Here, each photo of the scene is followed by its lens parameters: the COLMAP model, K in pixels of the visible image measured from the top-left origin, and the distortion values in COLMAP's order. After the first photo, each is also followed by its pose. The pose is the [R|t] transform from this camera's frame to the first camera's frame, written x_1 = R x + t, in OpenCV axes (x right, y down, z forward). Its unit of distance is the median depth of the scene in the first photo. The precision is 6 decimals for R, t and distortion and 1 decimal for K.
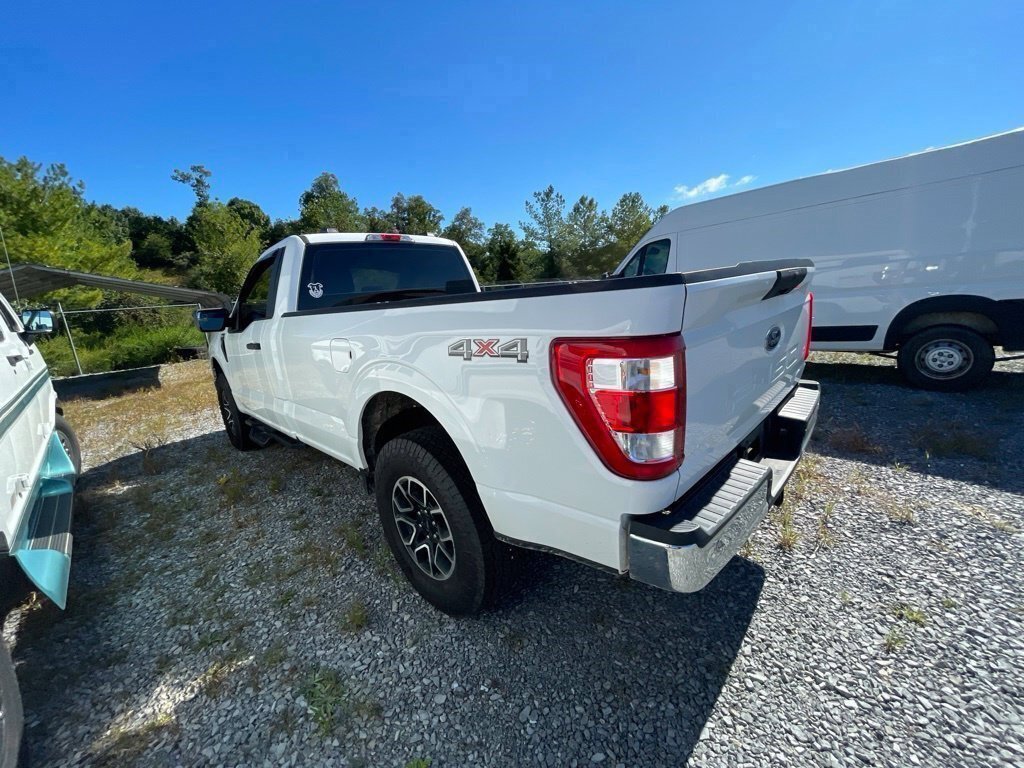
lens RADIAL K [[416.7, 0, 511.0], [0, 416.7, 371.5], [0, 0, 1]] dist [-0.003704, 0.000615]
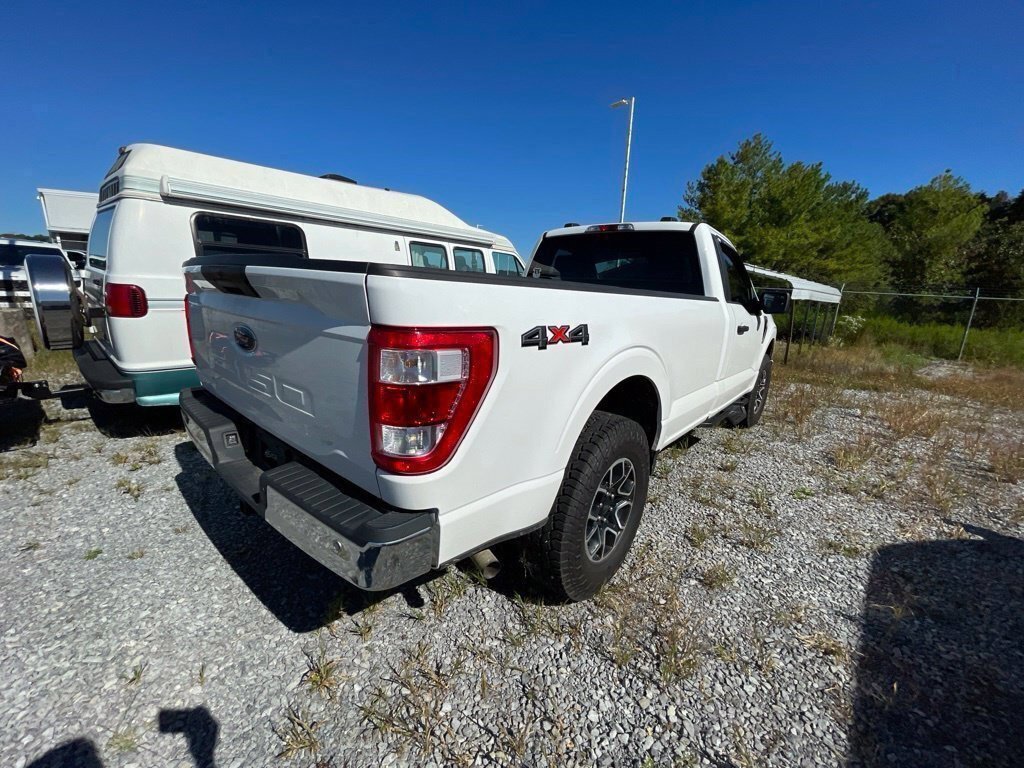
lens RADIAL K [[416.7, 0, 510.5], [0, 416.7, 377.3], [0, 0, 1]] dist [-0.003704, 0.000615]
pose [[0.062403, 0.292812, -0.954132, 1.139052], [-0.247717, 0.930624, 0.269396, -0.287376], [0.966821, 0.219544, 0.130609, 1.058999]]
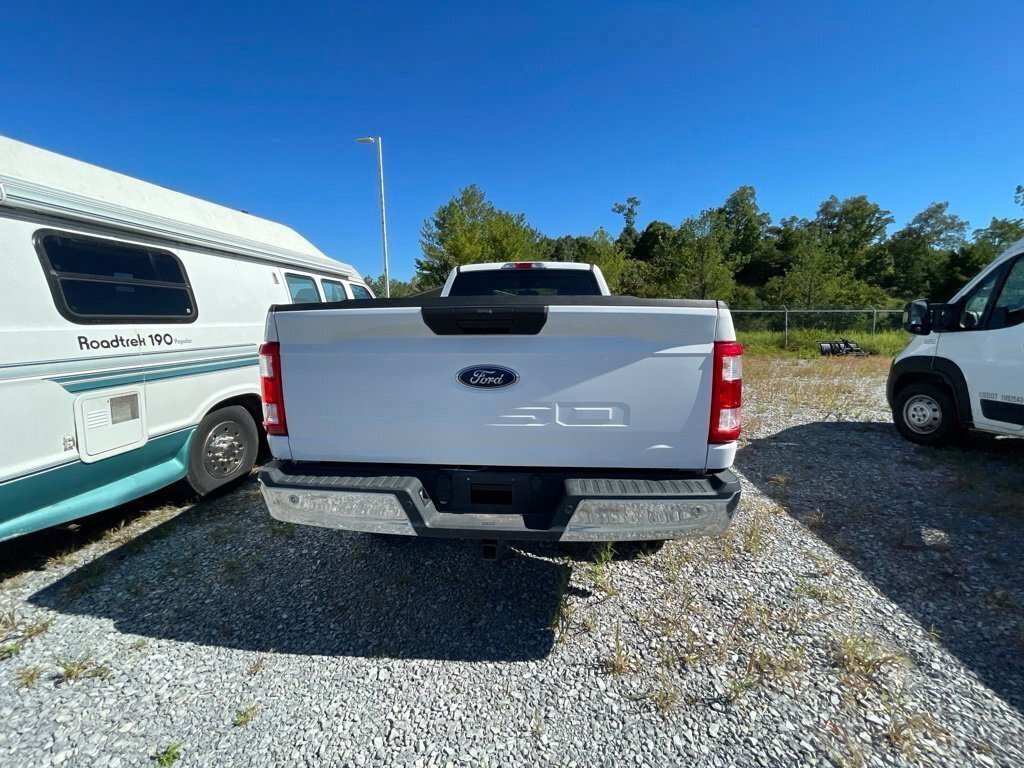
lens RADIAL K [[416.7, 0, 512.4], [0, 416.7, 376.0], [0, 0, 1]] dist [-0.003704, 0.000615]
pose [[0.636793, 0.177452, -0.750337, 0.981708], [-0.195275, 0.978546, 0.065698, -0.111215], [0.745897, 0.104686, 0.657783, 0.300765]]
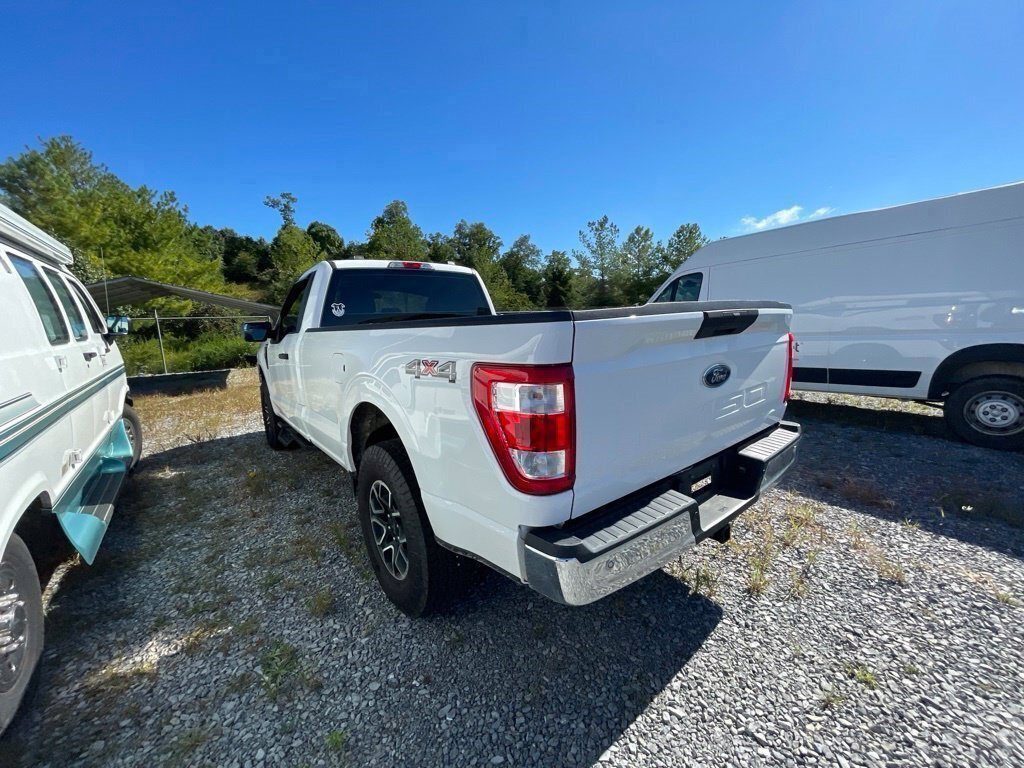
lens RADIAL K [[416.7, 0, 510.6], [0, 416.7, 371.9], [0, 0, 1]] dist [-0.003704, 0.000615]
pose [[0.990648, 0.060766, -0.122163, 0.177476], [-0.067670, 0.996289, -0.053182, 0.000245], [0.118478, 0.060952, 0.991084, -0.058524]]
